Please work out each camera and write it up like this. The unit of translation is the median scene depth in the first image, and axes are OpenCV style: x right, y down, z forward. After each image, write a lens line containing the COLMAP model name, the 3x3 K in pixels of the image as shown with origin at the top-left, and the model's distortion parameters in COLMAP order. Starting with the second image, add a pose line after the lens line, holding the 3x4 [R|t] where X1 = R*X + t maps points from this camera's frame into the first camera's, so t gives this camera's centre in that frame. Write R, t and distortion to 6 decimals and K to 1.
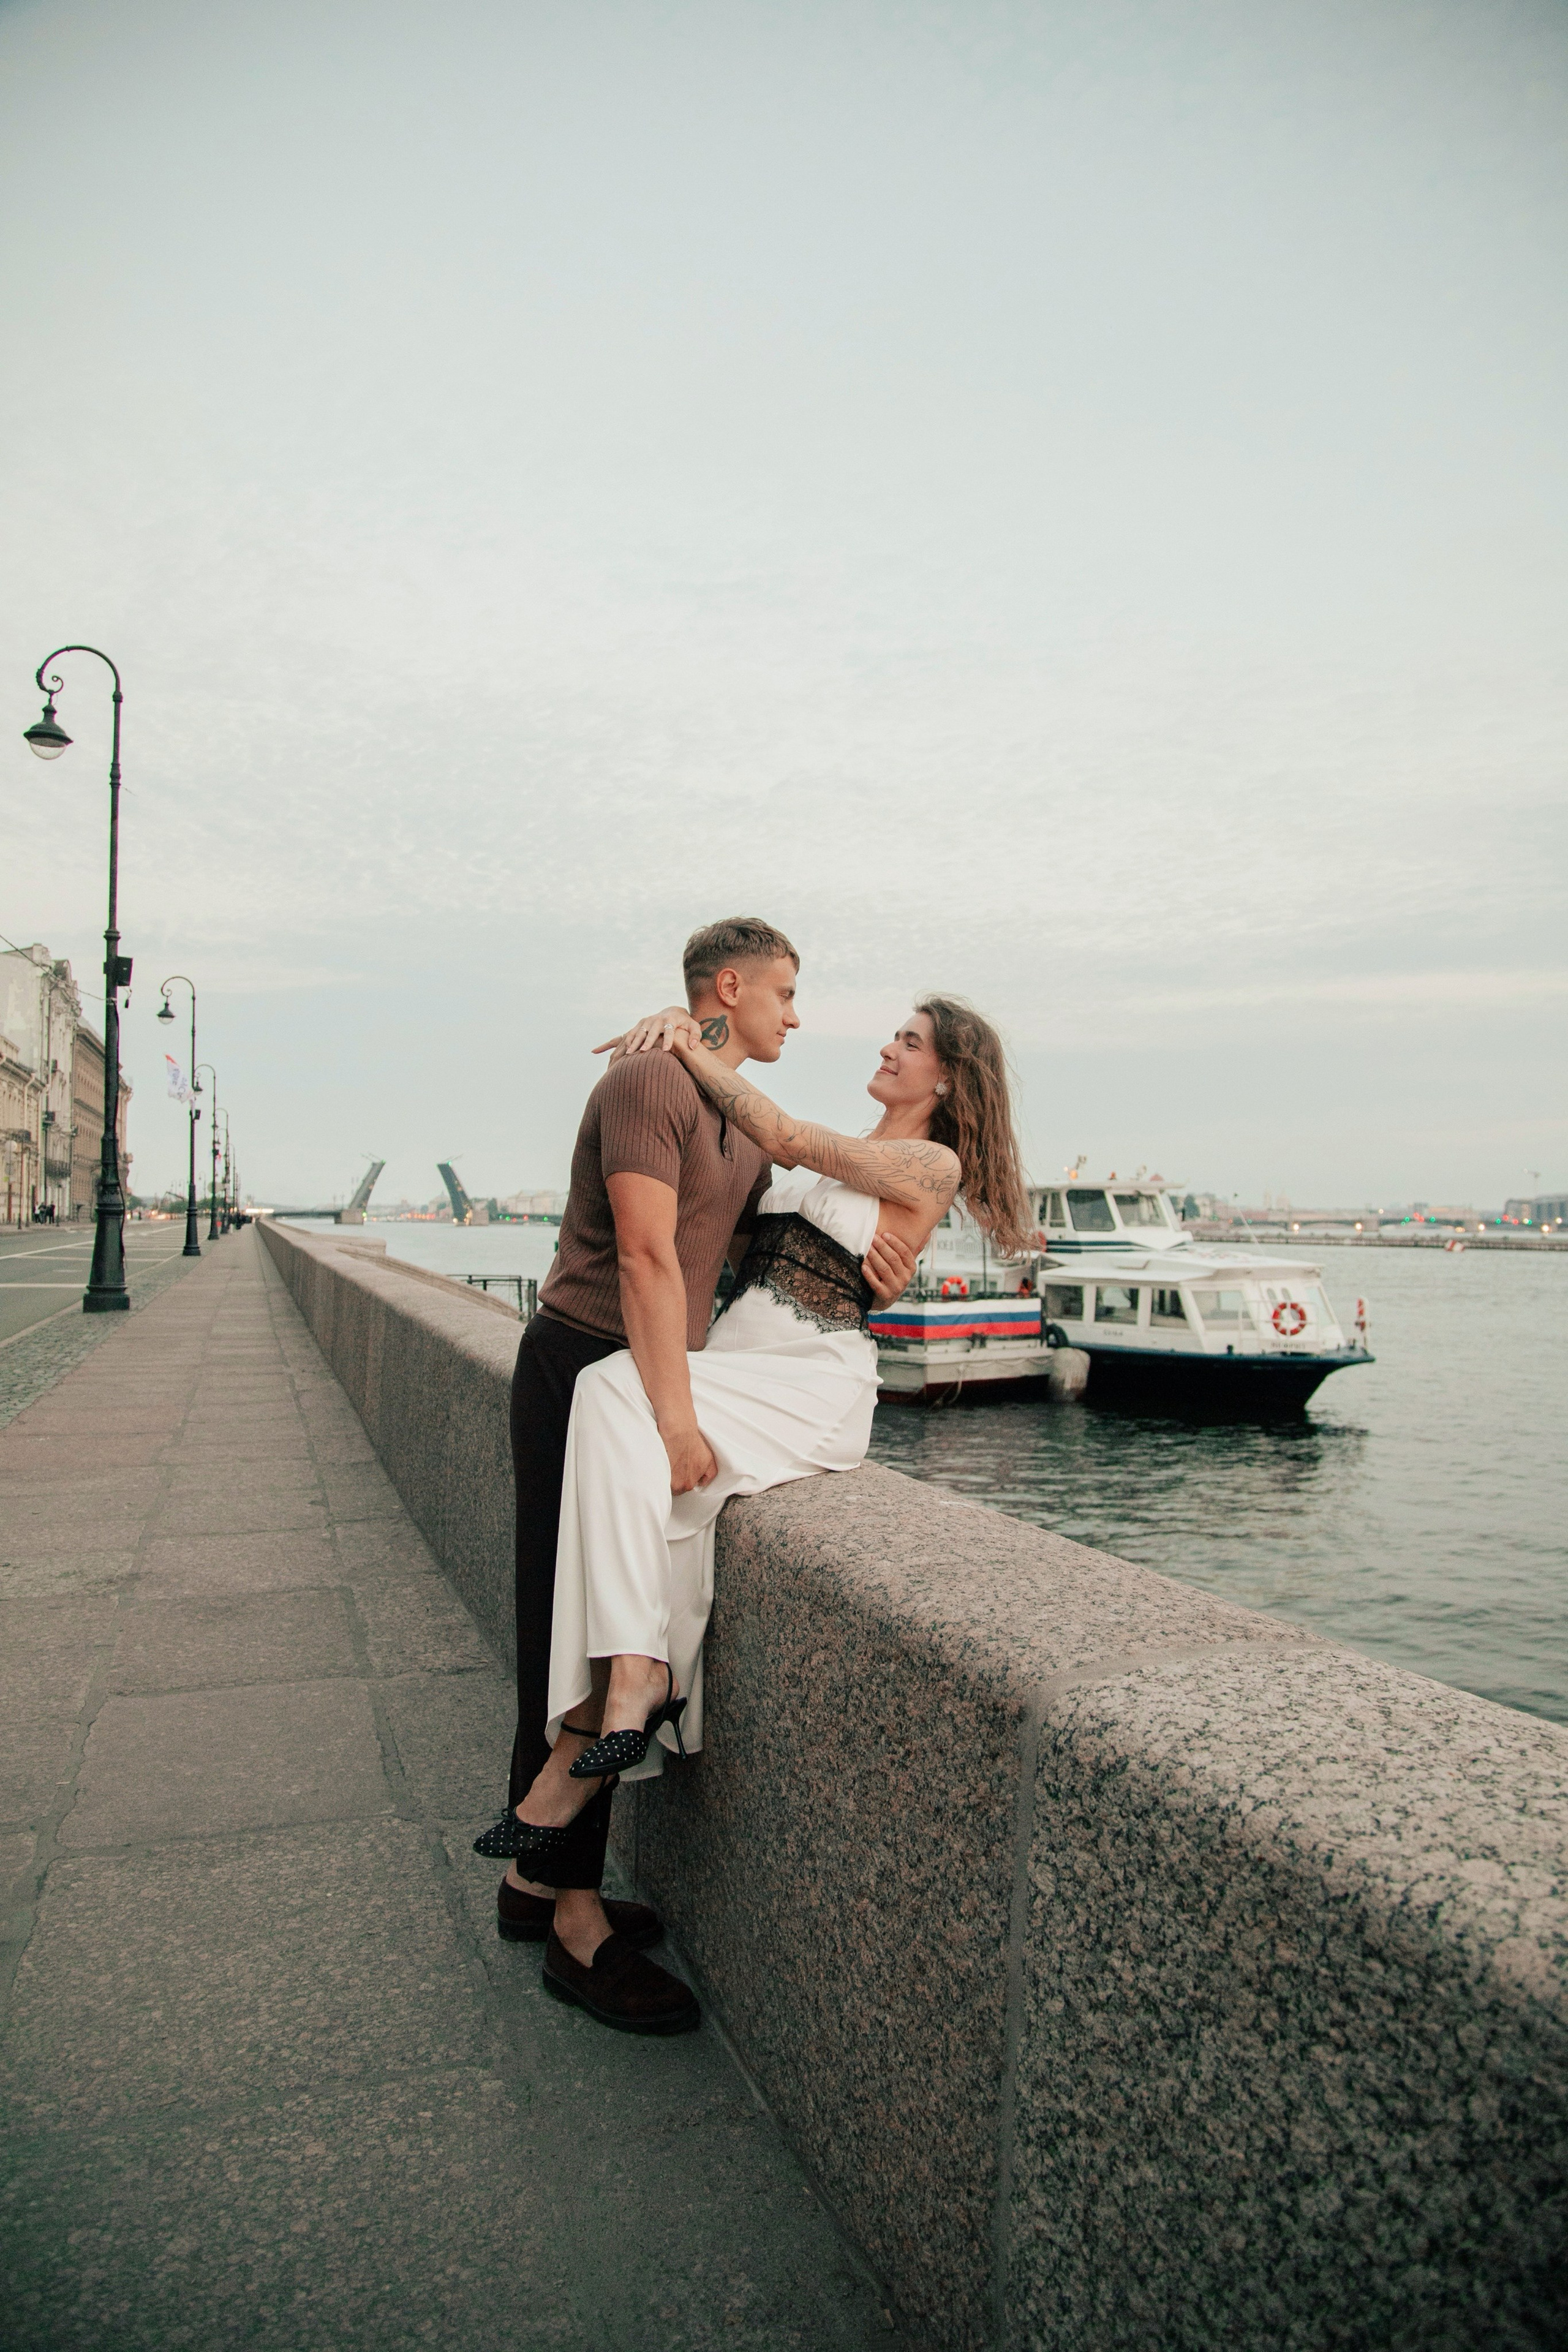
lens RADIAL K [[1596.1, 0, 782.6], [0, 1596.1, 1187.6], [0, 0, 1]] dist [-0.117568, 0.056075]
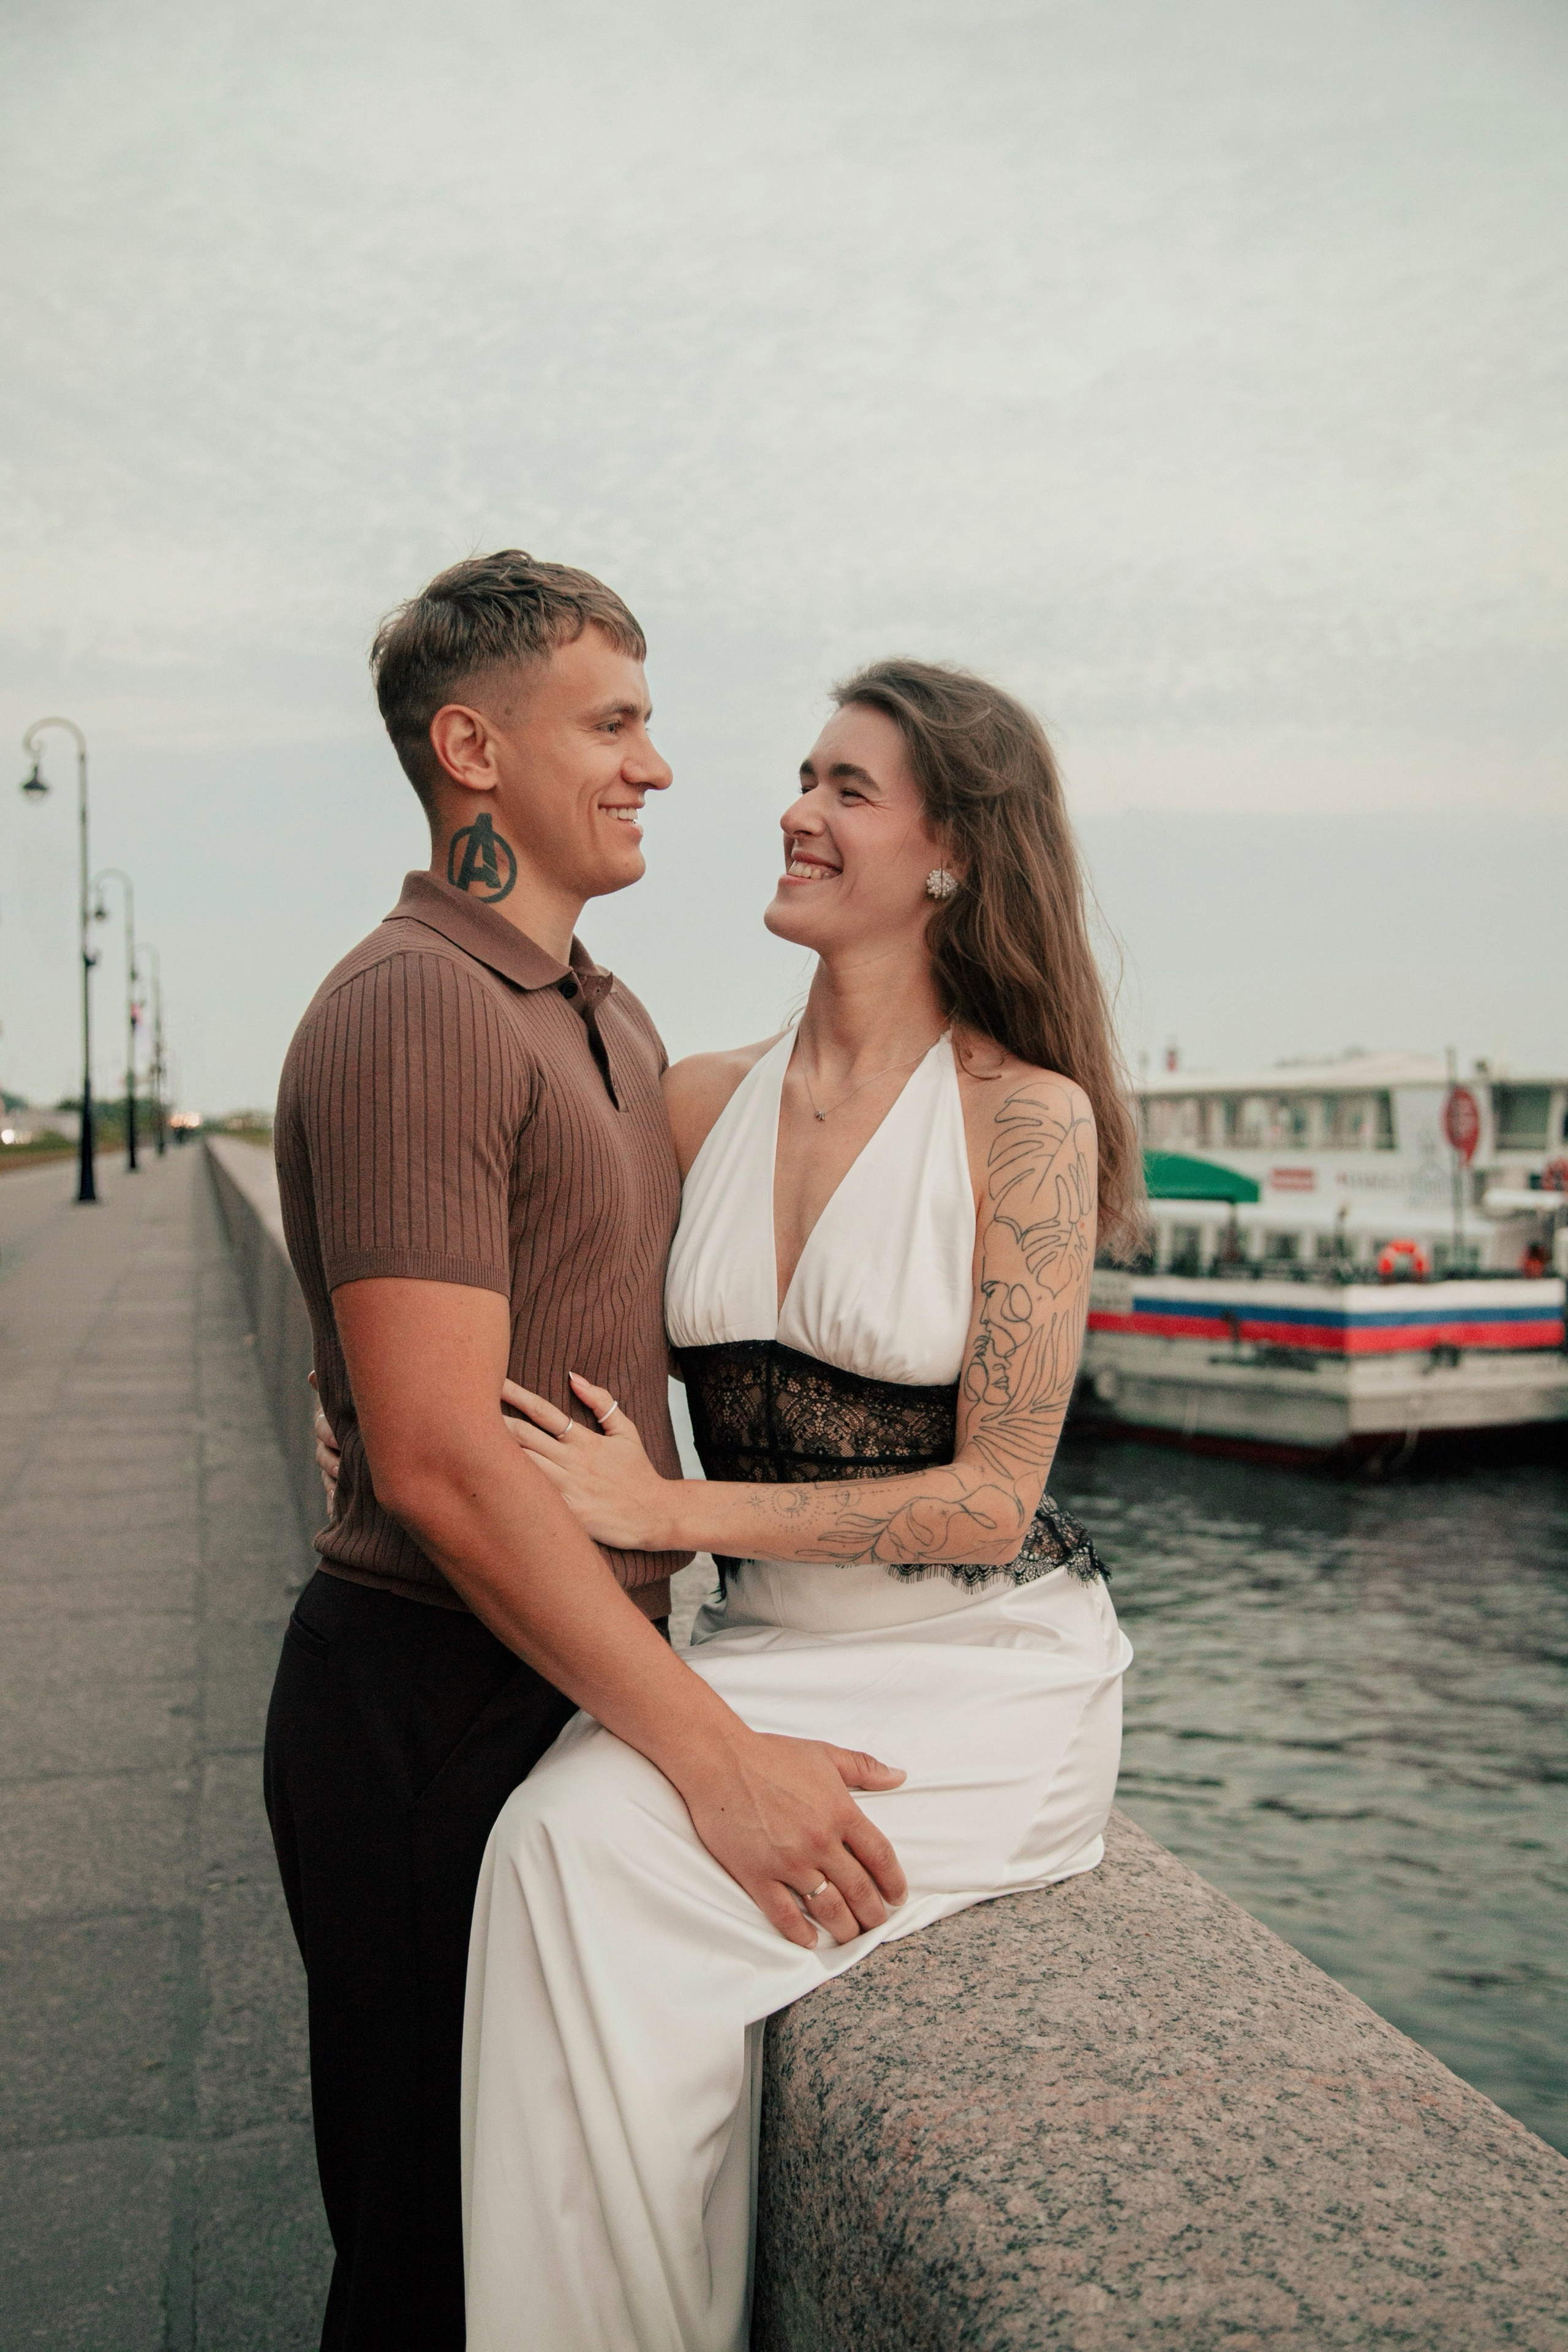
lens RADIAL K [[2710.4, 0, 787.1], [0, 2710.4, 1183.9], [0, 0, 1]] dist [0.079580, -0.005149]
pose [[0.993093, 0.000868, -0.117329, 0.032217], [0.003988, 0.999145, 0.041143, -0.029155], [0.117265, -0.041327, 0.992240, 0.157360]]
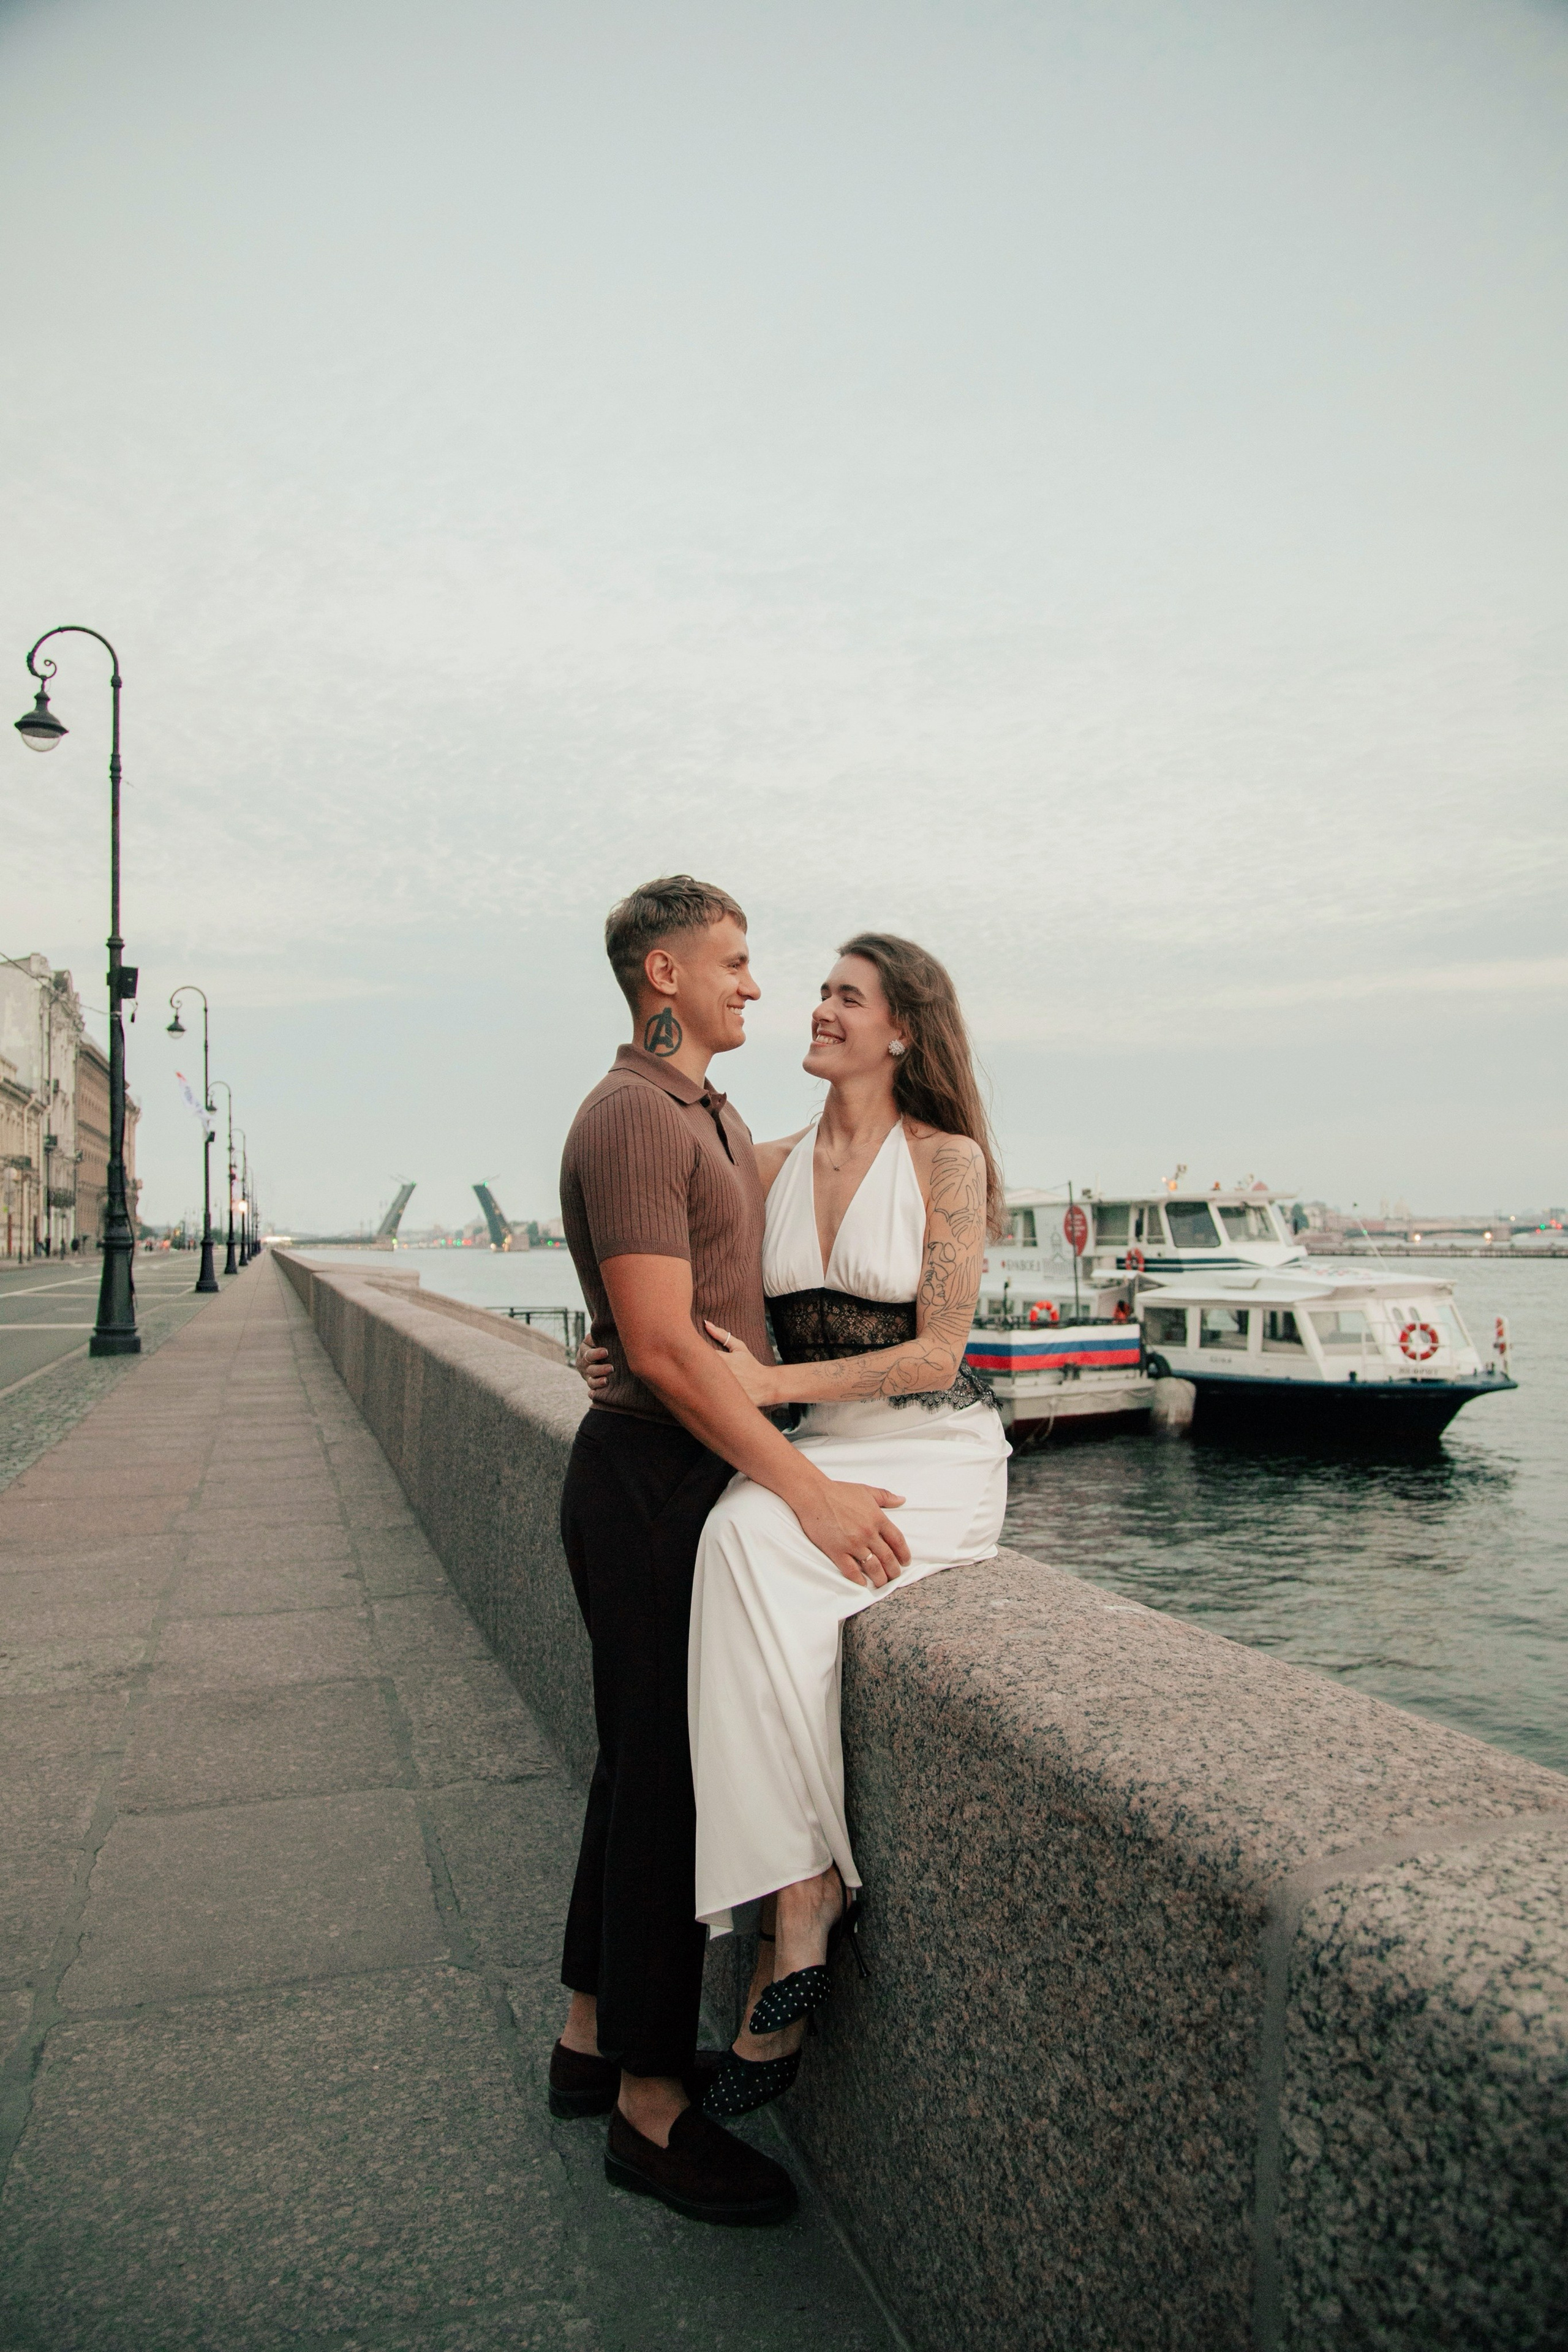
lens RADIAL K [[1740.1, 0, 783.6], [0, 1740.1, 1181.2], [0, 0, 1]] dist [-0.094263, 0.059424]
pose [[0.999170, -0.018325, -0.036389, -0.017884], [0.017844, 0.999750, -0.013506, -0.008912], [0.036628, 0.012845, 0.999246, 0.047925]]
